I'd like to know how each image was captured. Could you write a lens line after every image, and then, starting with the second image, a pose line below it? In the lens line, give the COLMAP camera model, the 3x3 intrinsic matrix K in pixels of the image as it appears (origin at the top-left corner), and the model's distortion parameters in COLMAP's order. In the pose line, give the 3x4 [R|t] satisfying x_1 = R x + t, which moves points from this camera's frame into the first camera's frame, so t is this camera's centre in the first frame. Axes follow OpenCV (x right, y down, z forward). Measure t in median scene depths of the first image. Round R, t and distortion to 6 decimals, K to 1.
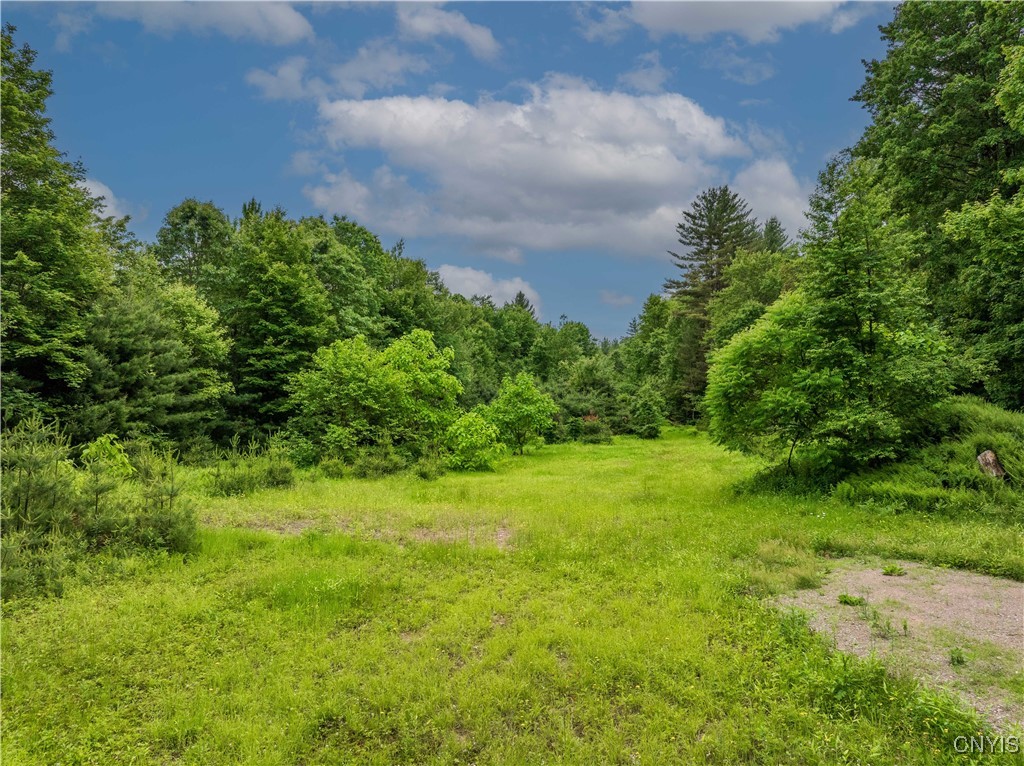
lens RADIAL K [[730.9, 0, 506.2], [0, 730.9, 384.2], [0, 0, 1]] dist [-0.003455, -0.000956]
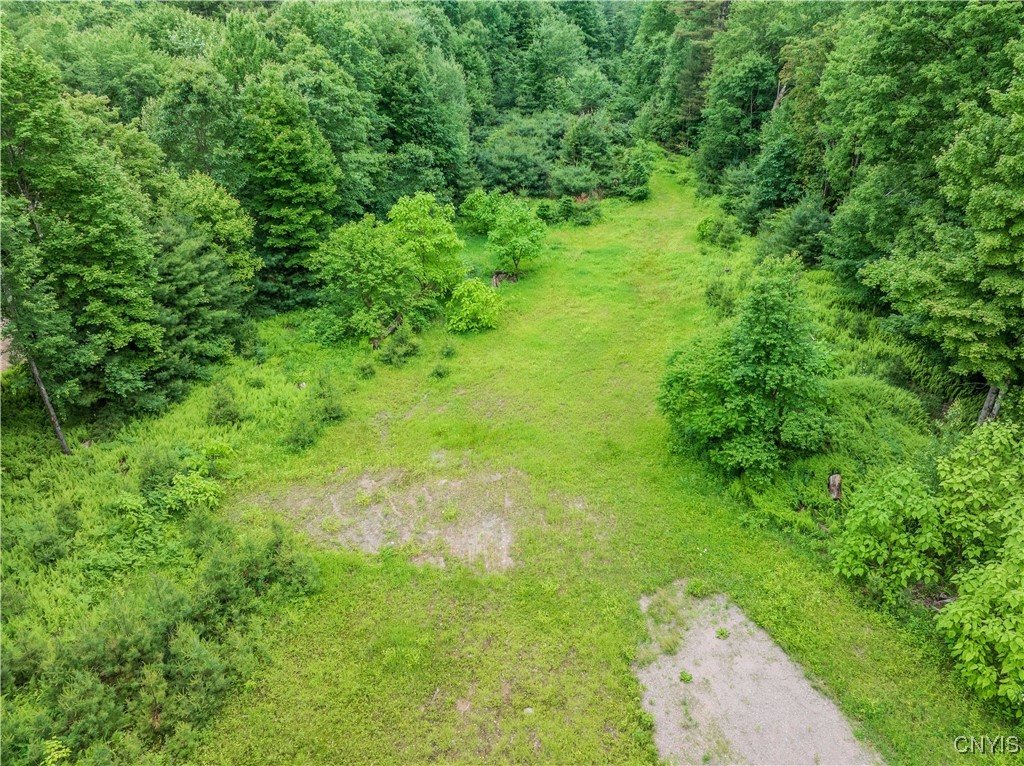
lens RADIAL K [[730.9, 0, 515.8], [0, 730.9, 380.7], [0, 0, 1]] dist [-0.003455, -0.000956]
pose [[0.999772, -0.017846, 0.011728, 0.002358], [0.010361, 0.885595, 0.464342, -0.209175], [-0.018673, -0.464115, 0.885578, -0.059725]]
